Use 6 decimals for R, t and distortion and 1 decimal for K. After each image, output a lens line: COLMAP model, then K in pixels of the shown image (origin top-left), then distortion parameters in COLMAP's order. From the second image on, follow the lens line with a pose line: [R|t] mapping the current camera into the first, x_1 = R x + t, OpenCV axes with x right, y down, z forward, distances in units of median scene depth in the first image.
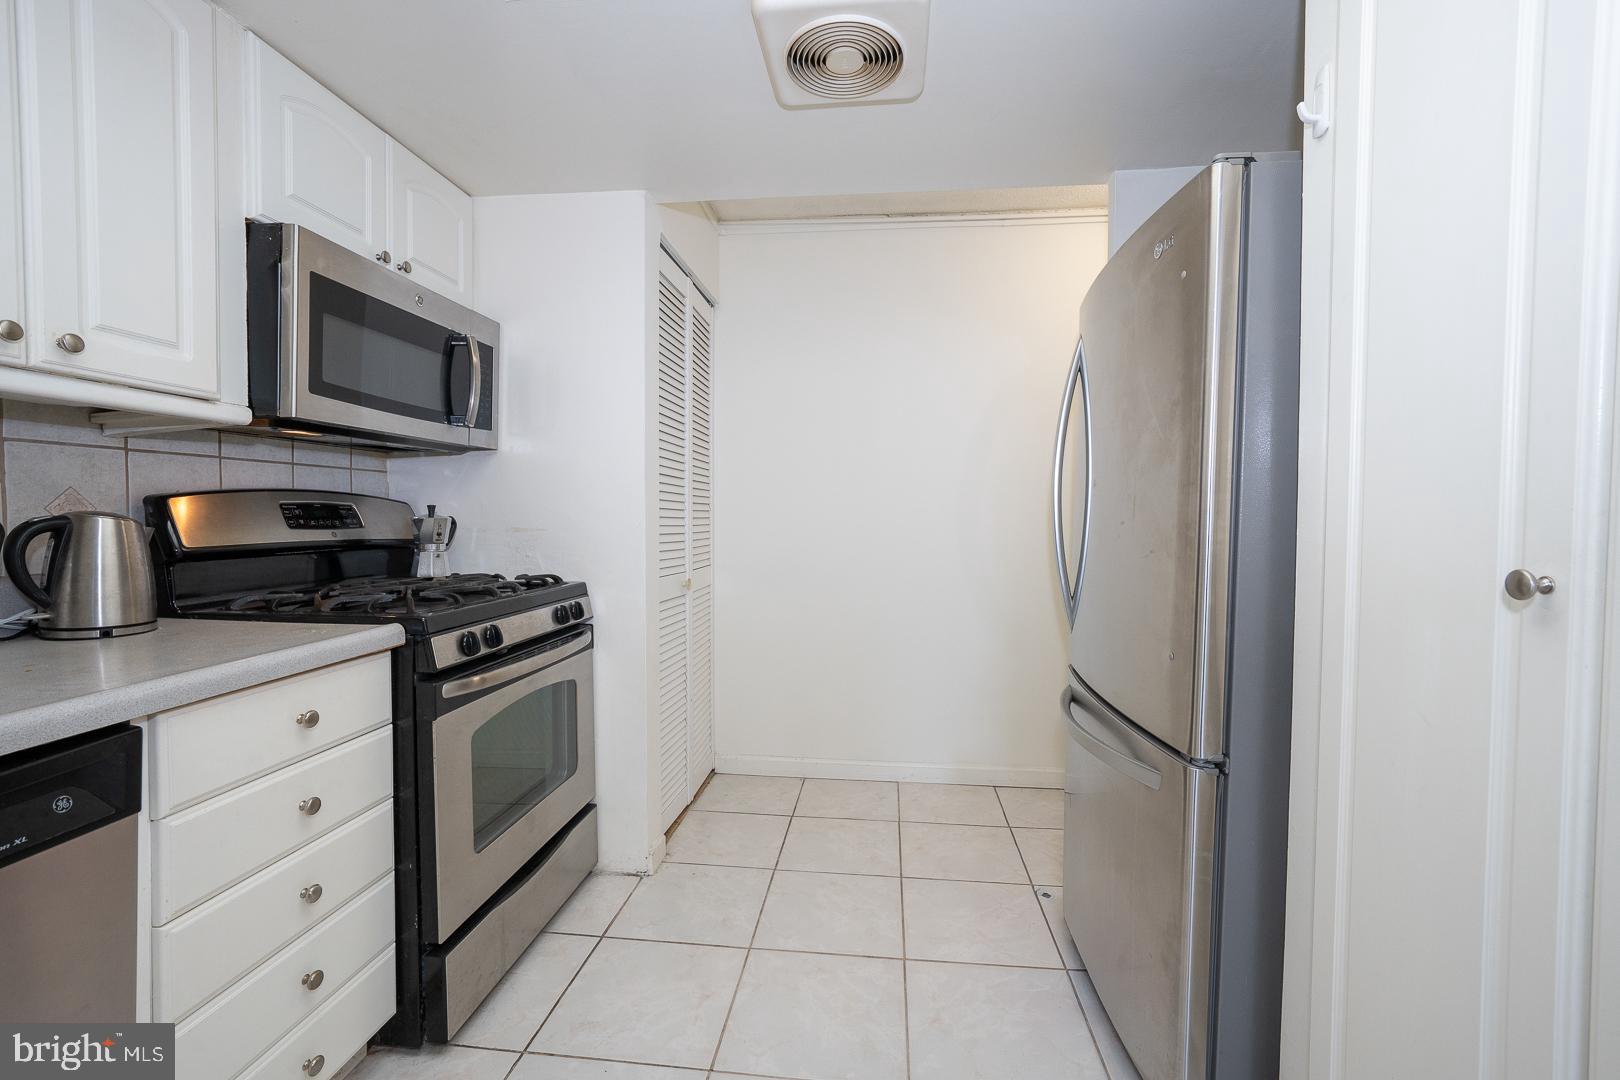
lens RADIAL K [[689.2, 0, 805.0], [0, 689.2, 530.7], [0, 0, 1]] dist [-0.010434, 0.002913]
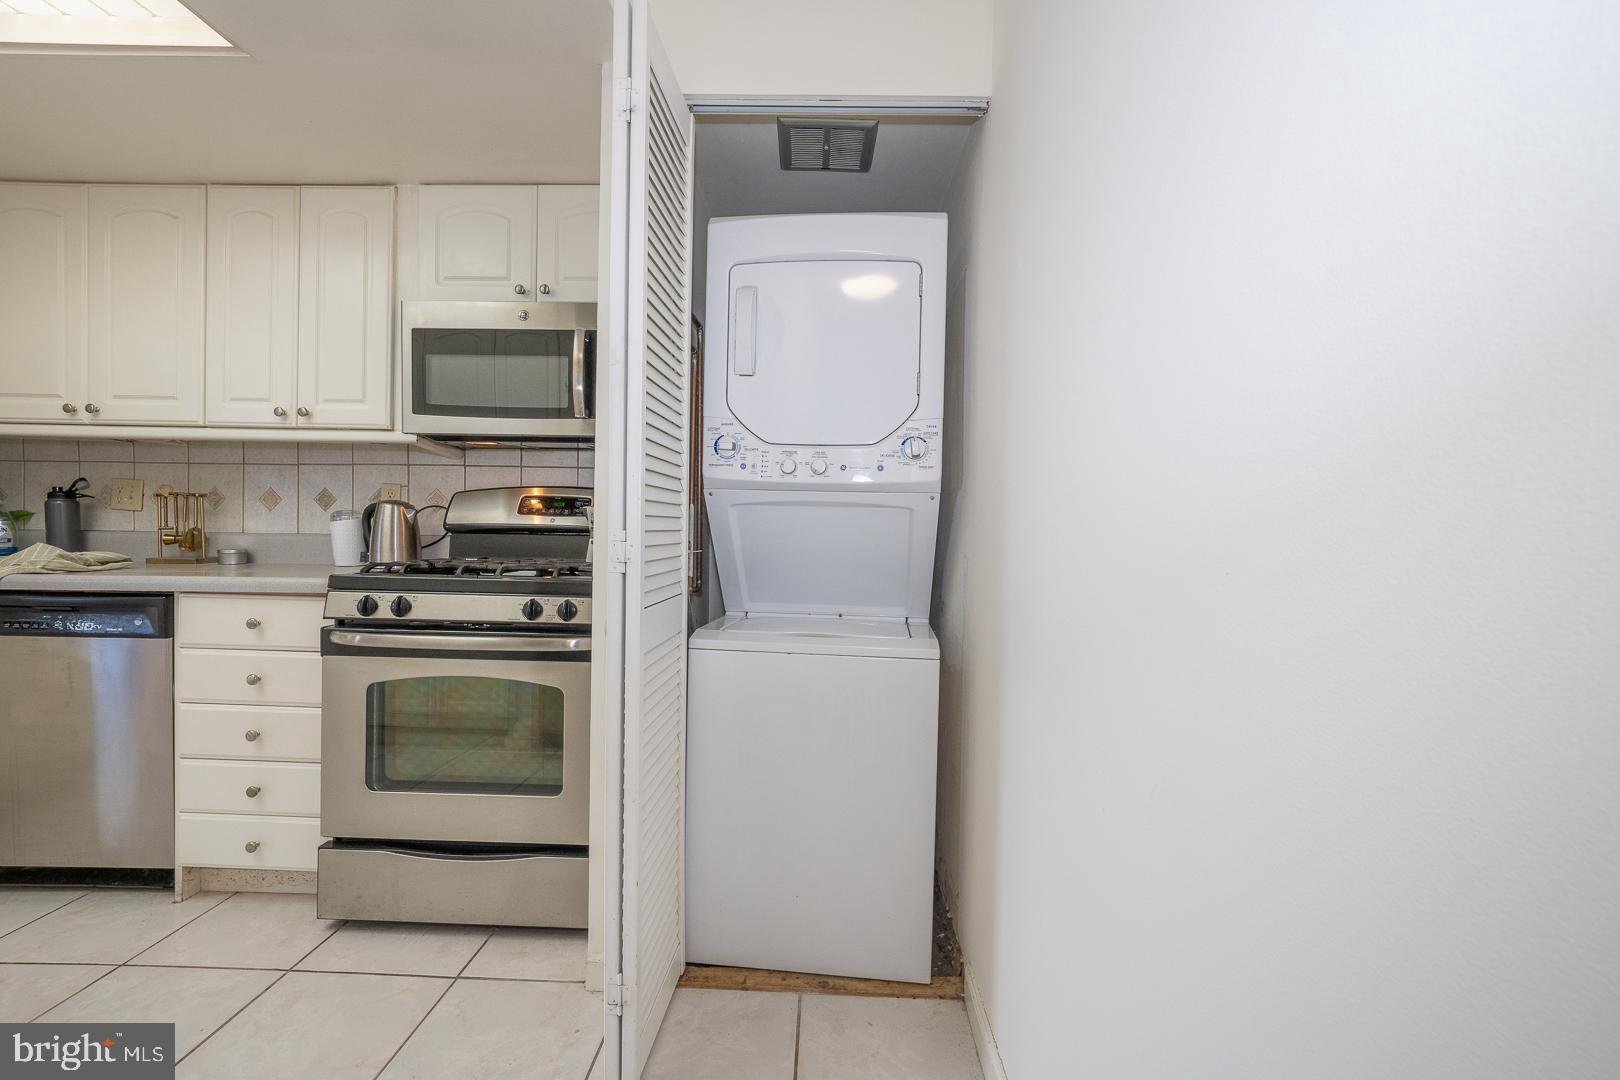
lens RADIAL K [[689.2, 0, 820.7], [0, 689.2, 535.9], [0, 0, 1]] dist [-0.010434, 0.002913]
pose [[0.089033, 0.013396, -0.995939, 0.721713], [-0.041057, 0.999109, 0.009768, 0.002149], [0.995182, 0.040021, 0.089504, 1.611706]]
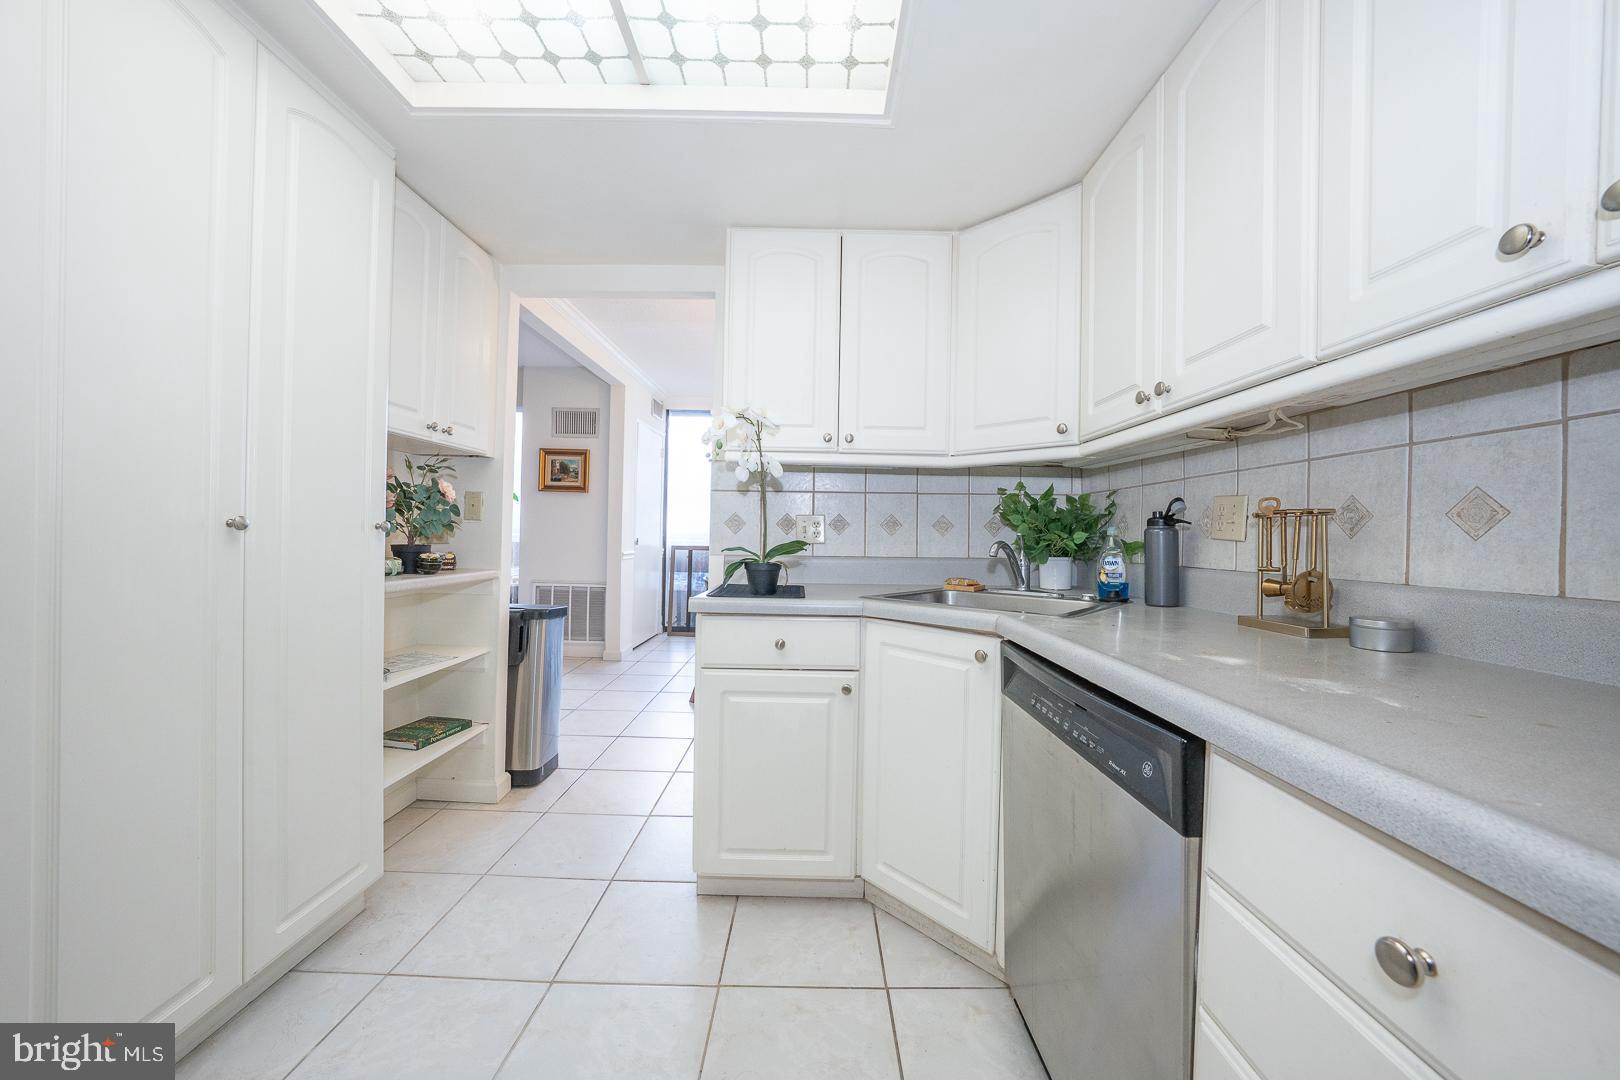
lens RADIAL K [[560.5, 0, 808.5], [0, 560.5, 536.4], [0, 0, 1]] dist [-0.023429, 0.003859]
pose [[-0.993559, -0.025494, -0.110414, -0.237878], [-0.028765, 0.999190, 0.028130, 0.012289], [0.109607, 0.031125, -0.993488, 0.959919]]
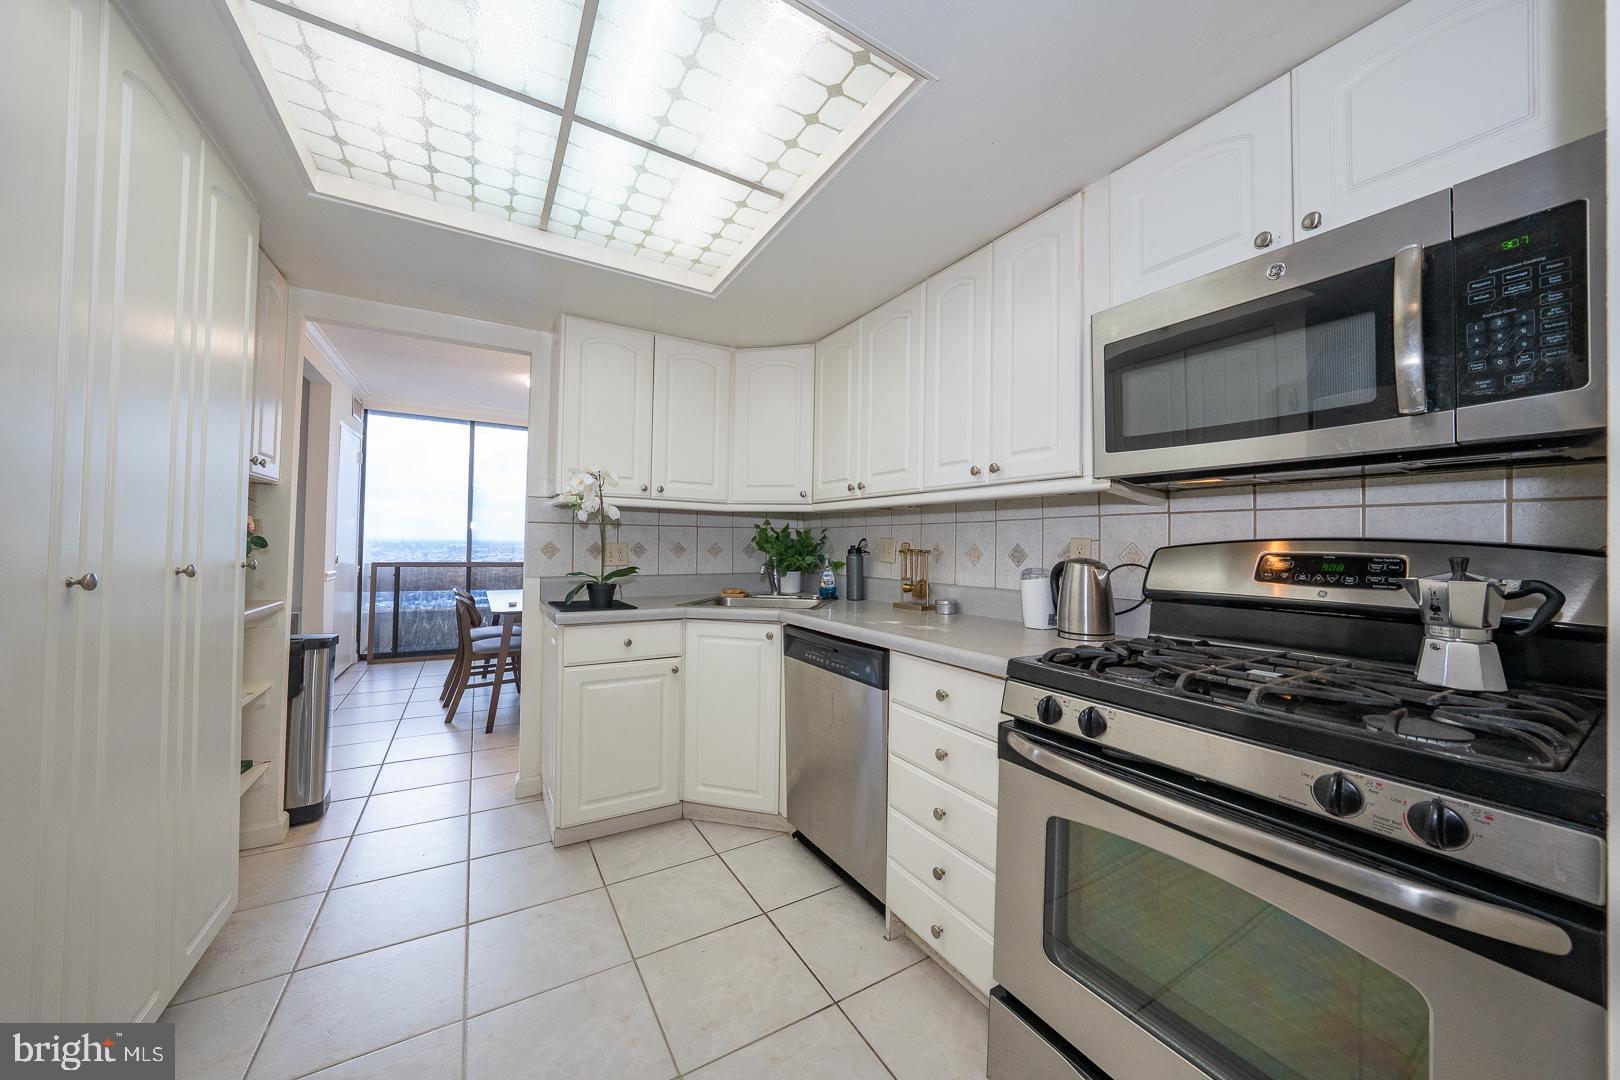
lens RADIAL K [[560.5, 0, 810.5], [0, 560.5, 536.4], [0, 0, 1]] dist [-0.023429, 0.003859]
pose [[-0.796071, -0.028999, -0.604508, 0.187868], [-0.036219, 0.999344, -0.000243, -0.045239], [0.604118, 0.021701, -0.796599, 1.339742]]
